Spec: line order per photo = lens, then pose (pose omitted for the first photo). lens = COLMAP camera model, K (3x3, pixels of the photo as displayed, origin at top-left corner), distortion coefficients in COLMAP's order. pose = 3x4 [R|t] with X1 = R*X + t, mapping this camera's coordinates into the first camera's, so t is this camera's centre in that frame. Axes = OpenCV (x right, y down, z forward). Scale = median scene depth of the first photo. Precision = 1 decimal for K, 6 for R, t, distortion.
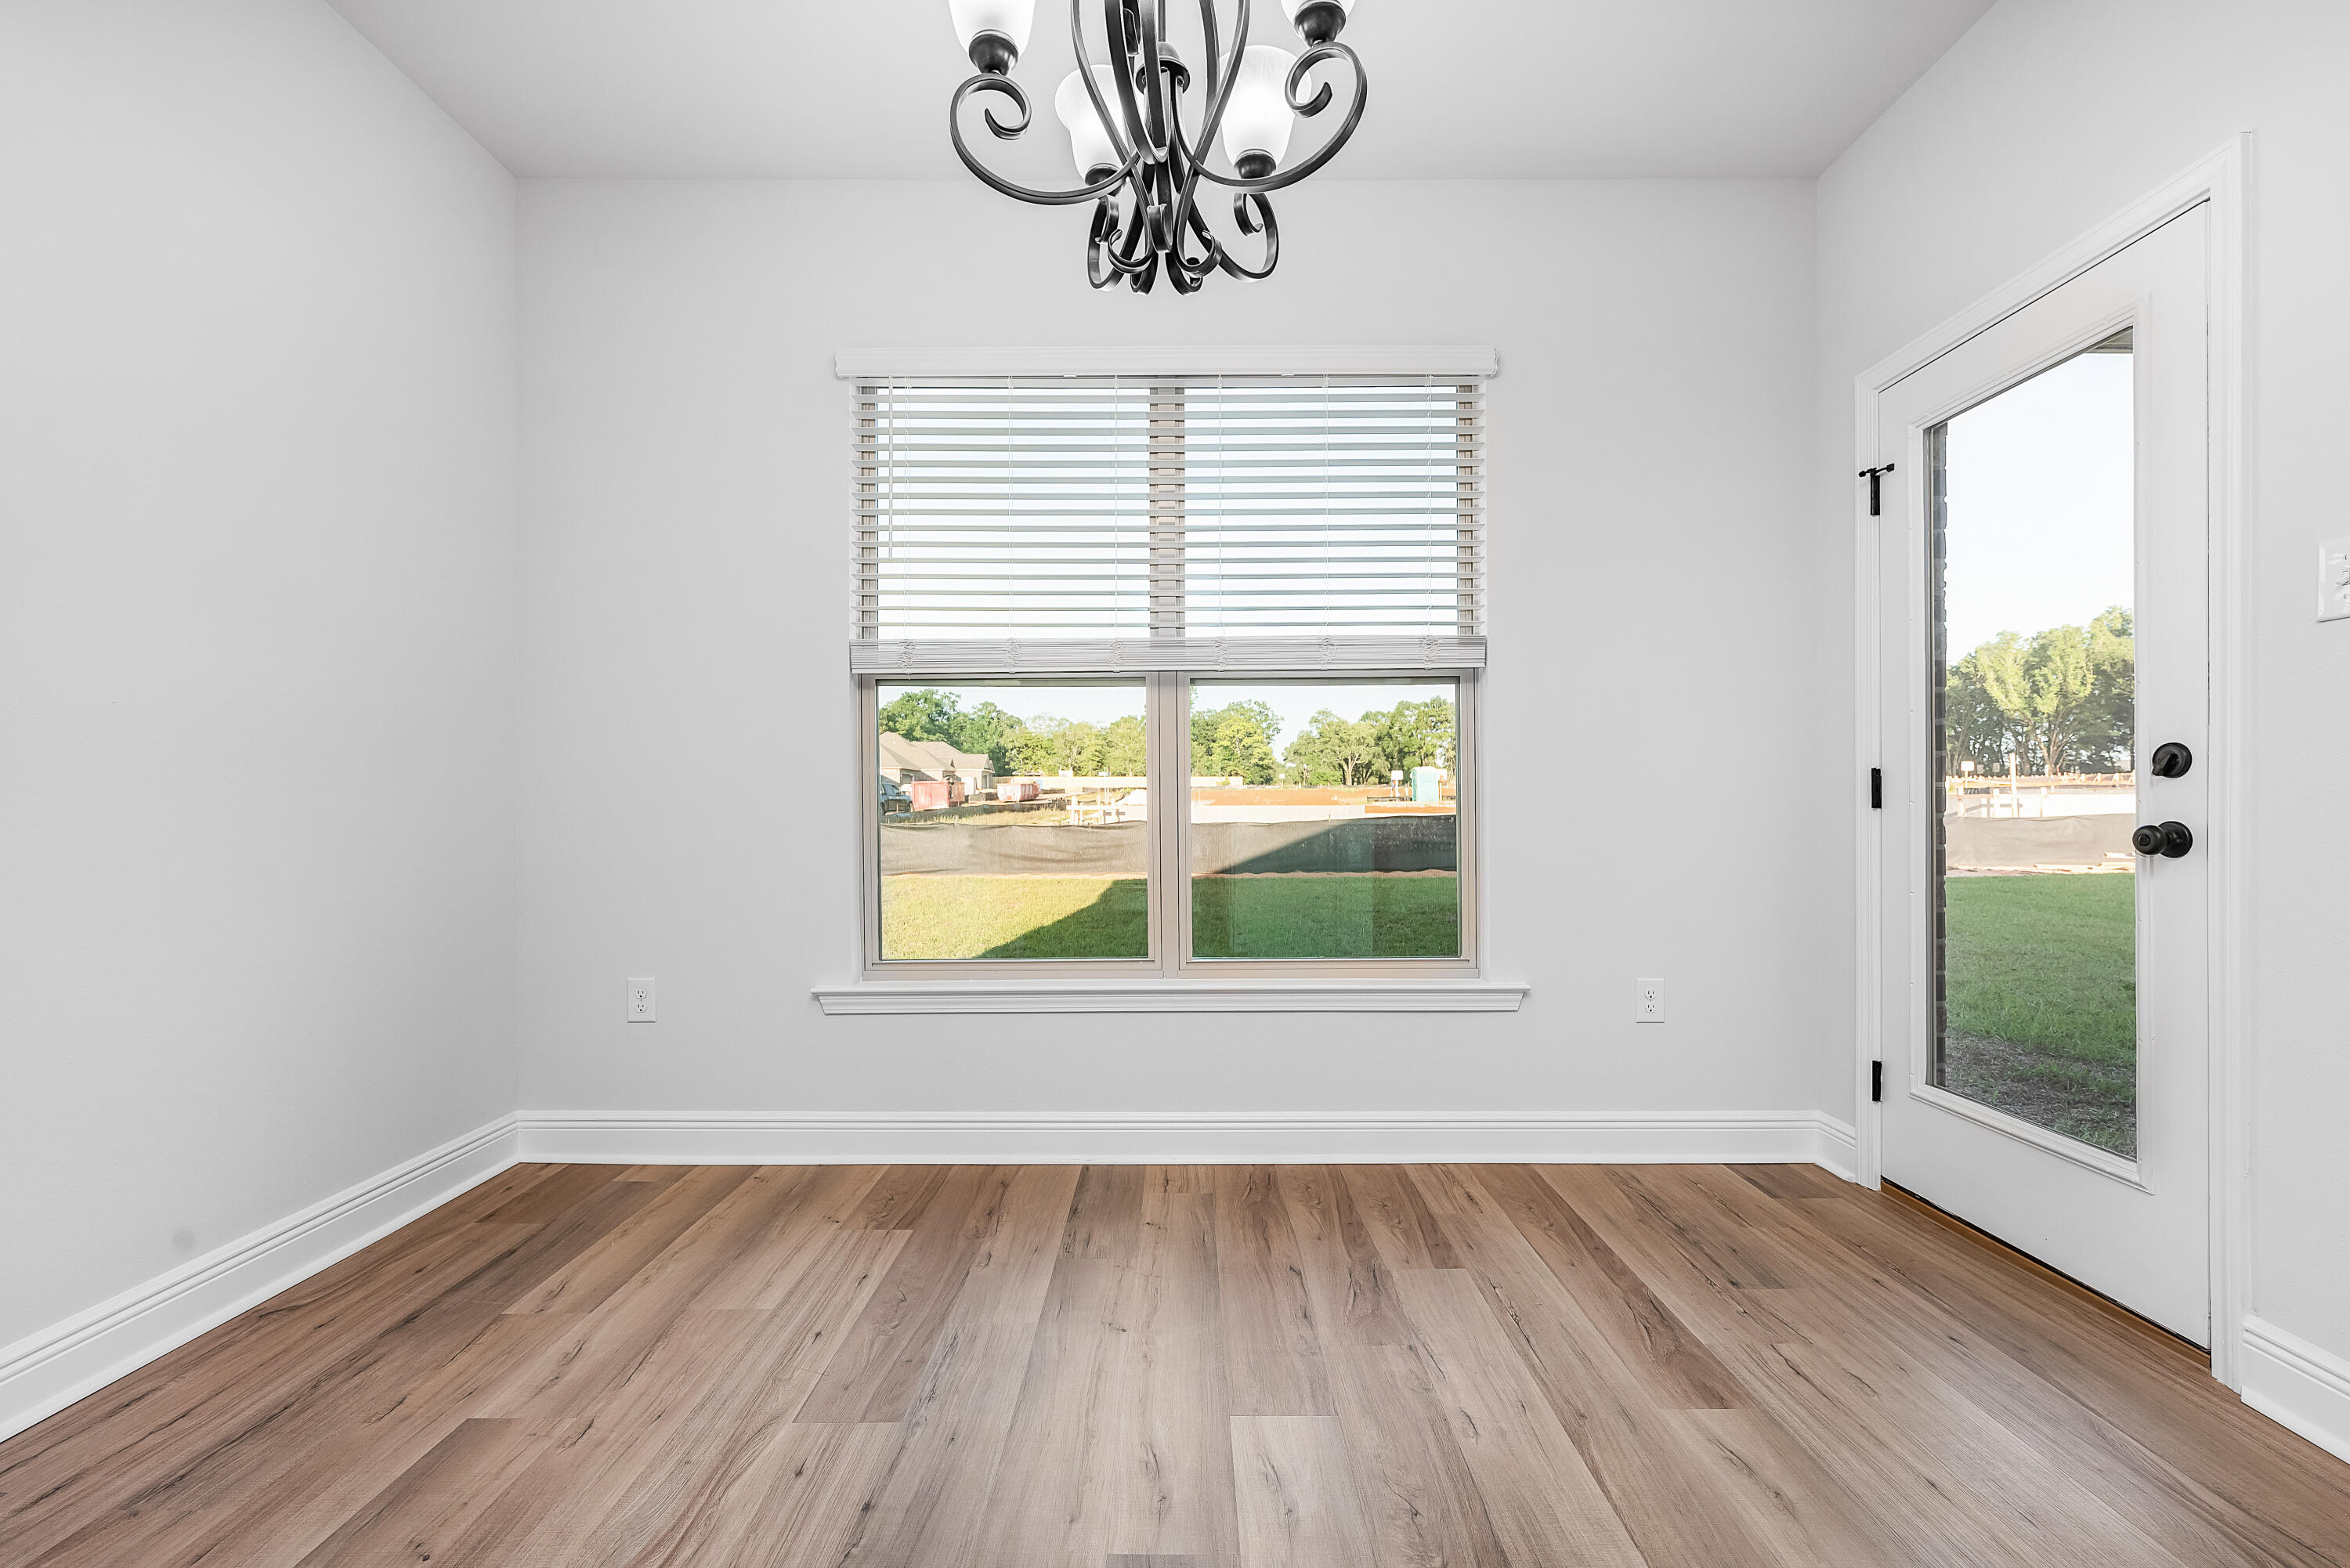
lens RADIAL K [[972.9, 0, 1175.0], [0, 972.9, 784.0], [0, 0, 1]] dist [-0.000051, -0.000025]
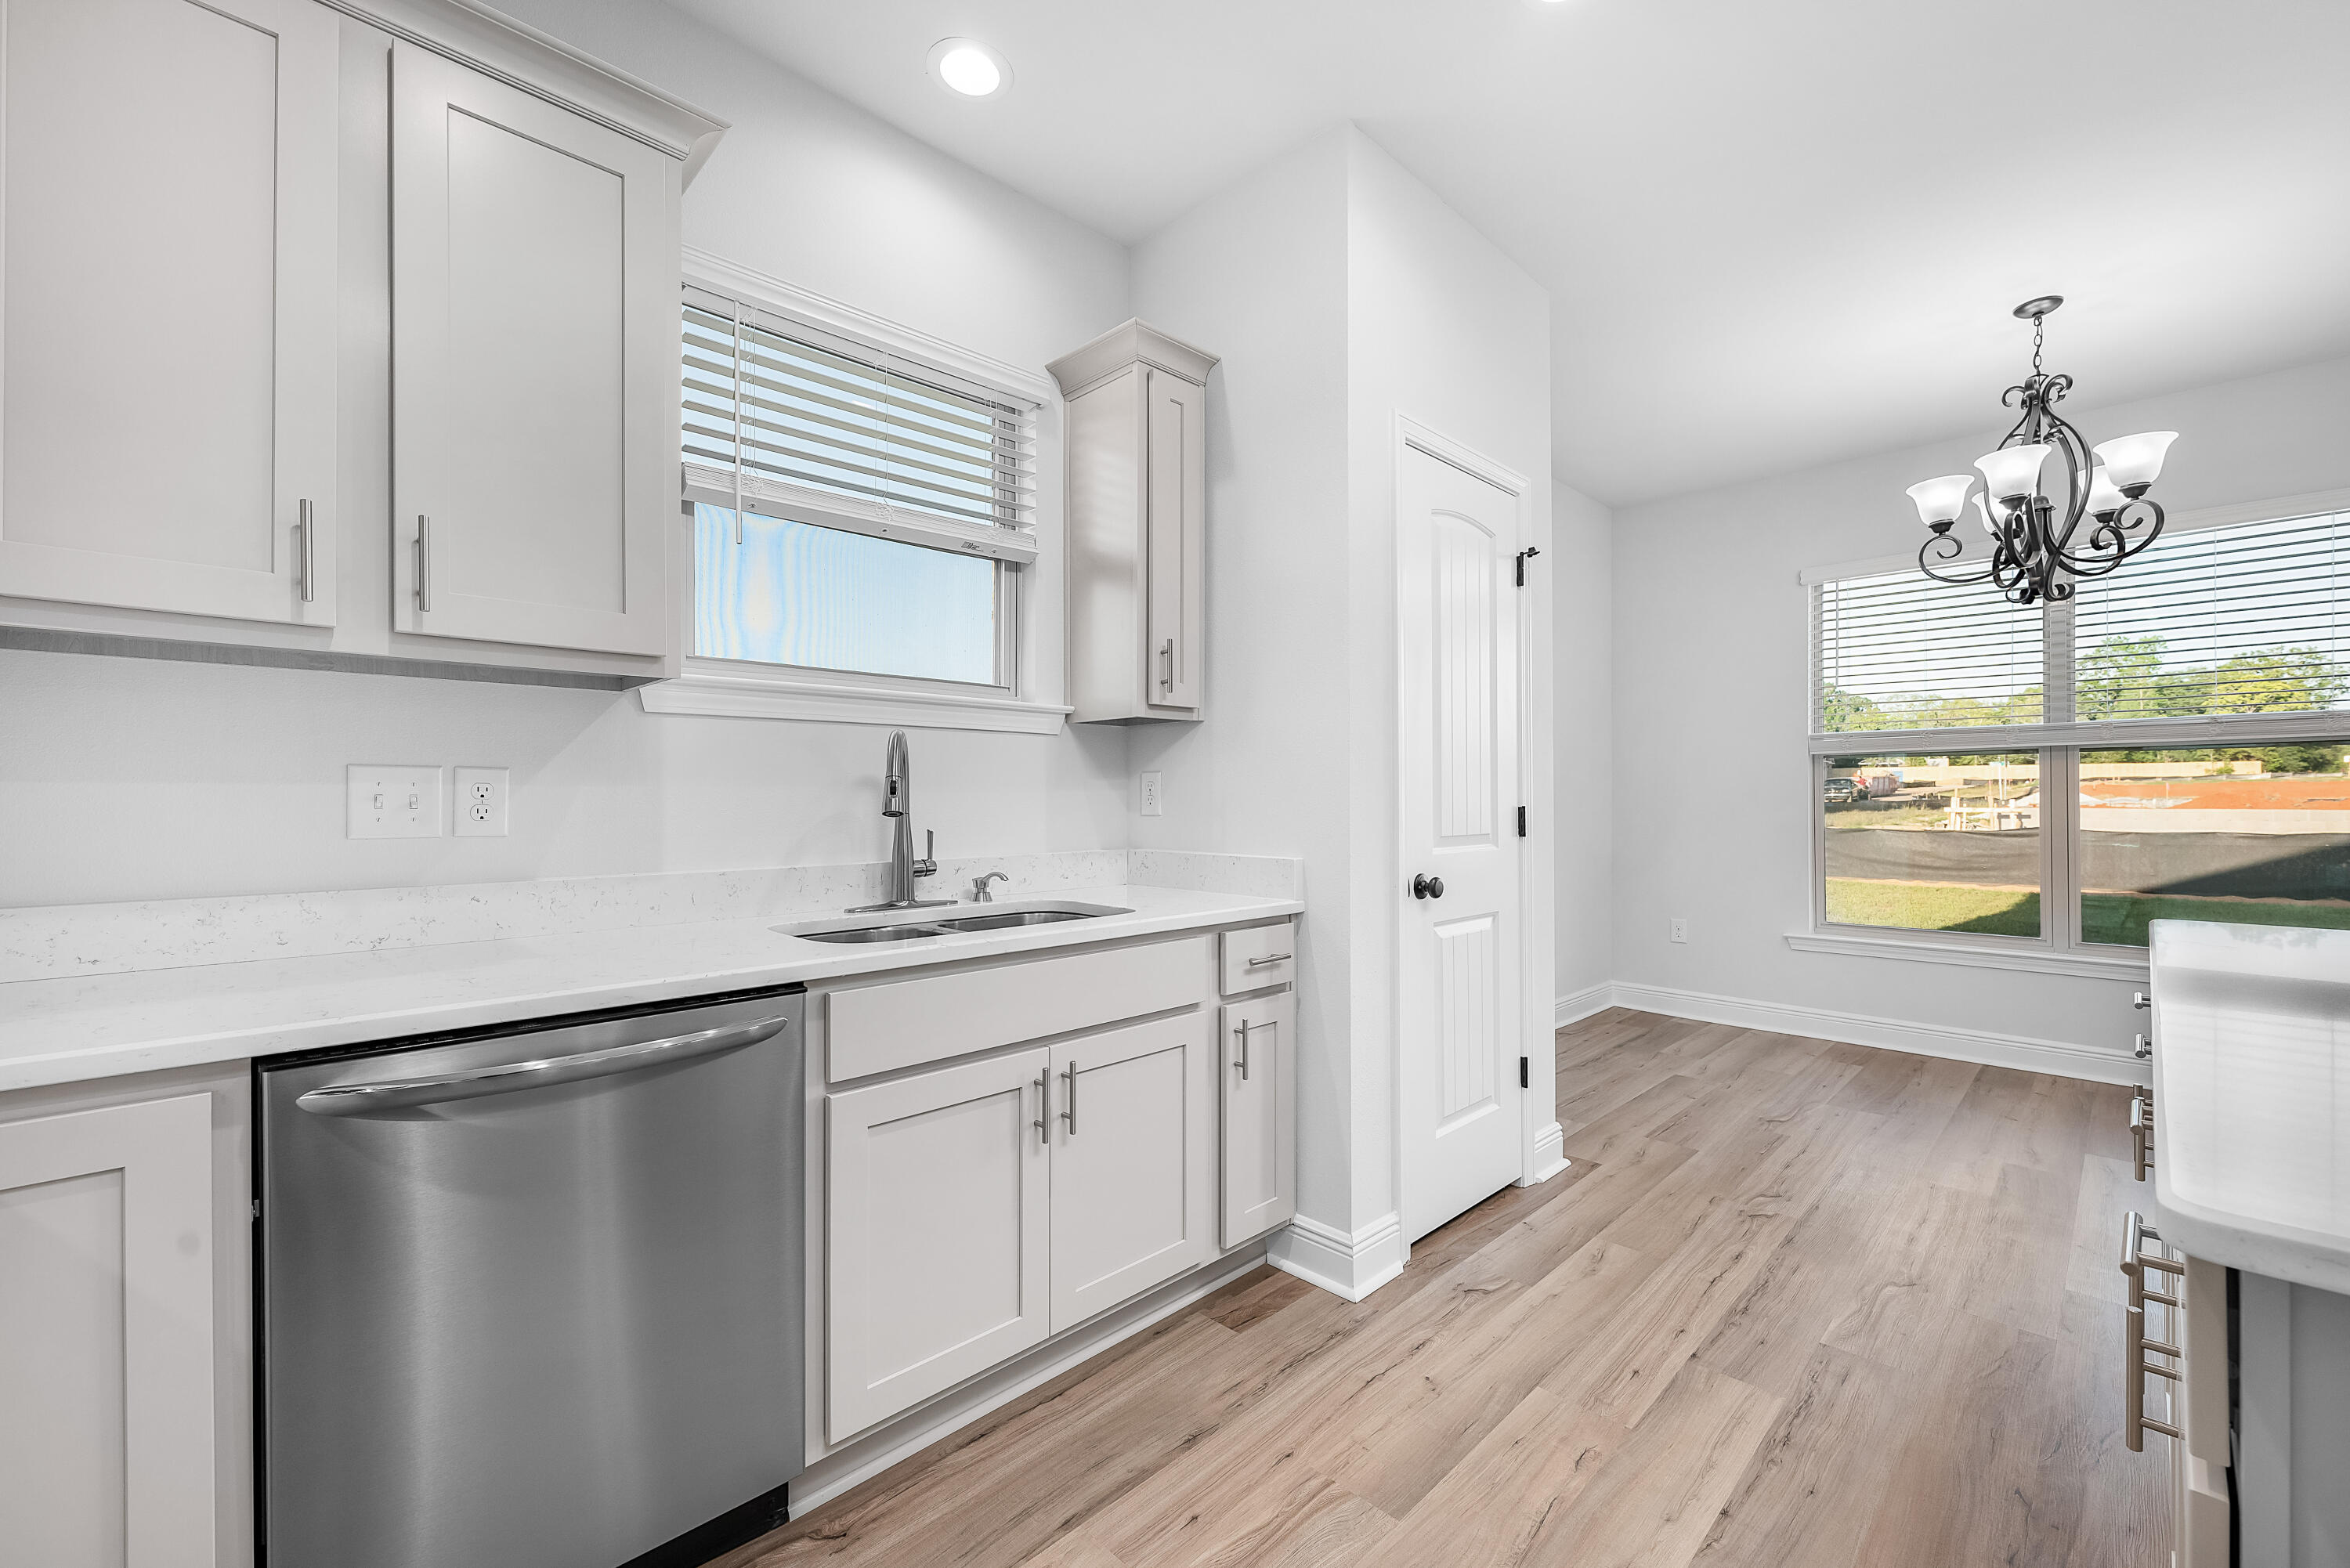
lens RADIAL K [[953.9, 0, 1179.4], [0, 953.9, 797.4], [0, 0, 1]] dist [-0.000598, -0.000242]
pose [[0.709399, 0.003990, -0.704796, 0.014582], [0.011164, 0.999795, 0.016898, -0.017043], [0.704719, -0.019856, 0.709209, -0.214625]]
